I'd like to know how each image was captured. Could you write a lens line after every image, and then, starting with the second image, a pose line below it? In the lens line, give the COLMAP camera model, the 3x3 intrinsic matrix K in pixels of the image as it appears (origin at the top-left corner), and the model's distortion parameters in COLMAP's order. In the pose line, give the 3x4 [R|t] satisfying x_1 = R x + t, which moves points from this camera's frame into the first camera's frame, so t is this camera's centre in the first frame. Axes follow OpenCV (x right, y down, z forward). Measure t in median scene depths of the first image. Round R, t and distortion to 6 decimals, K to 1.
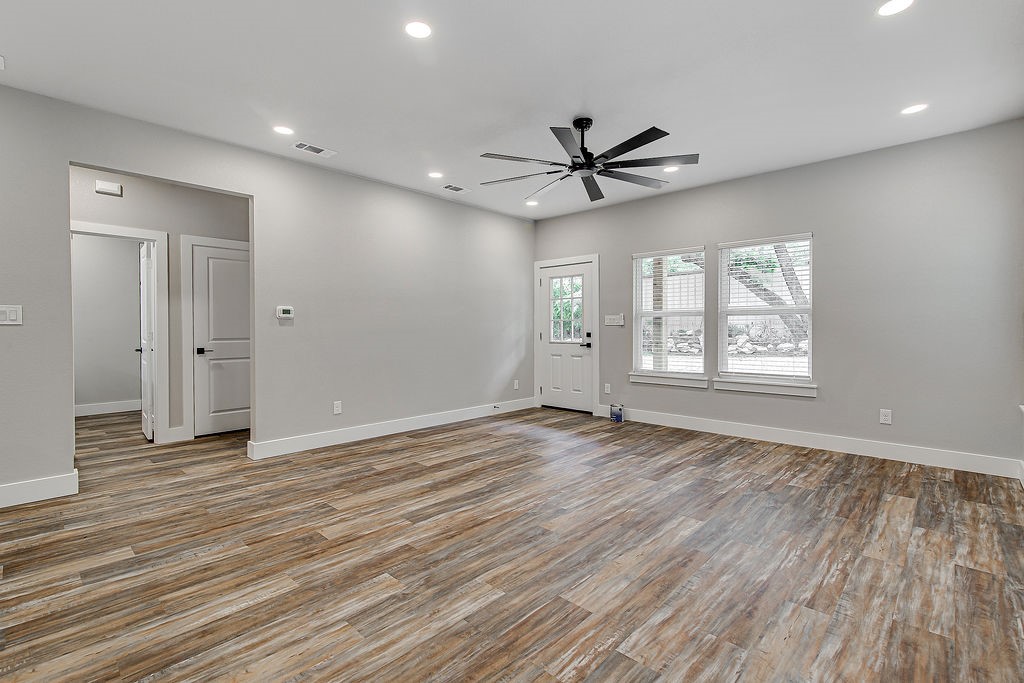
lens RADIAL K [[466.2, 0, 510.5], [0, 466.2, 333.8], [0, 0, 1]] dist [-0.000256, 0.000124]
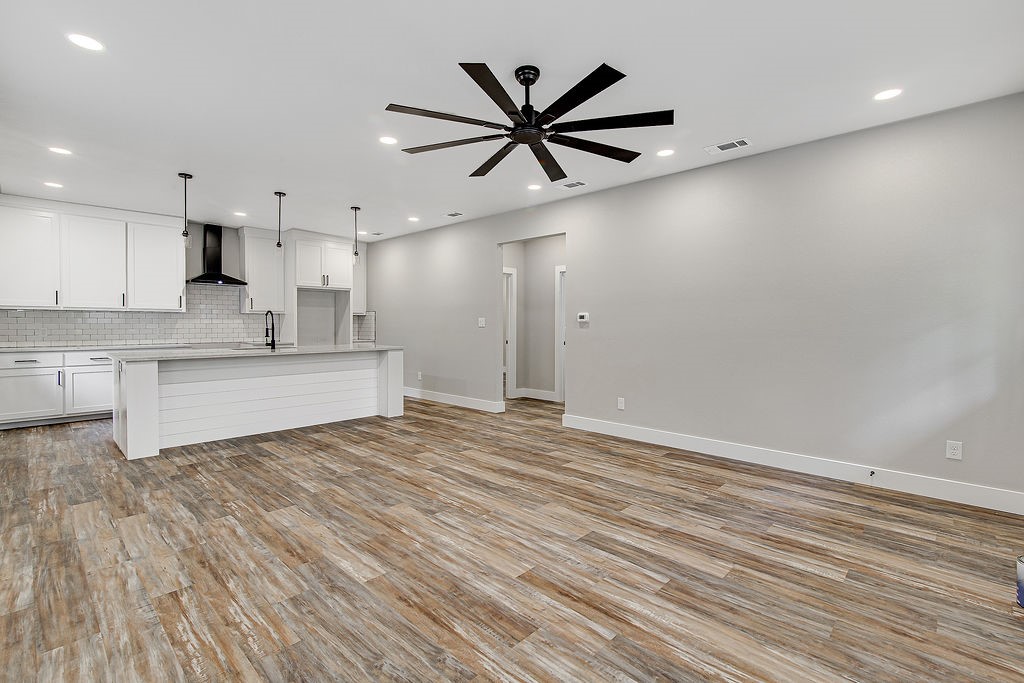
lens RADIAL K [[466.2, 0, 511.0], [0, 466.2, 336.5], [0, 0, 1]] dist [-0.000256, 0.000124]
pose [[-0.001521, 0.029551, -0.999562, 1.141007], [-0.016955, 0.999419, 0.029573, -0.042724], [0.999855, 0.016992, -0.001019, 1.185960]]
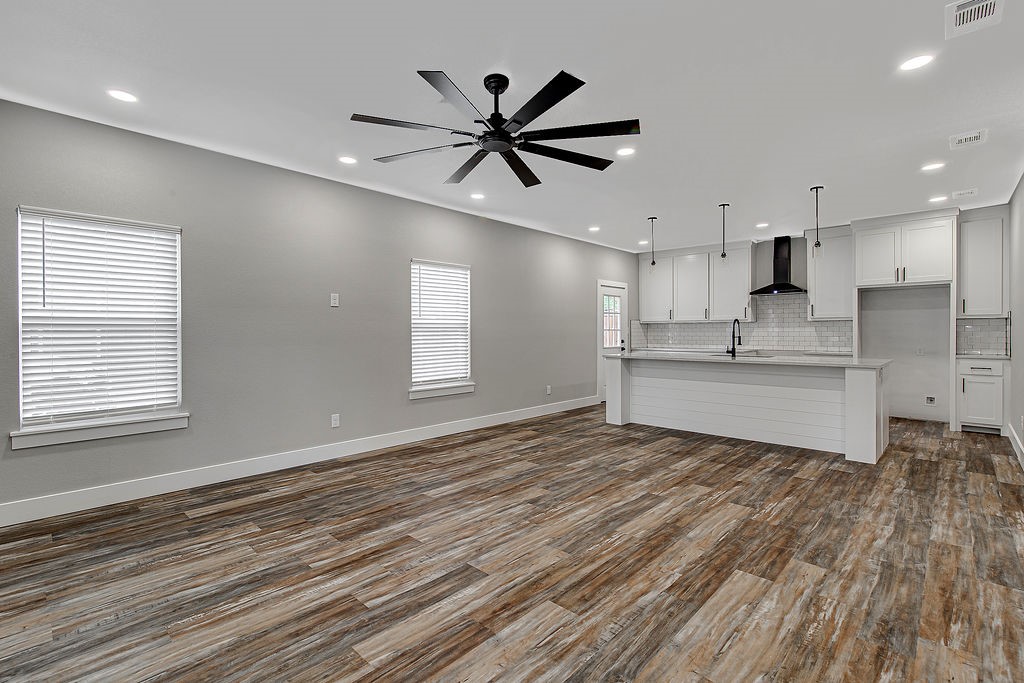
lens RADIAL K [[466.2, 0, 511.2], [0, 466.2, 335.0], [0, 0, 1]] dist [-0.000256, 0.000124]
pose [[-0.999983, 0.005268, 0.002544, 0.157714], [0.005320, 0.999765, 0.021025, -0.055248], [-0.002432, 0.021038, -0.999776, 2.162372]]
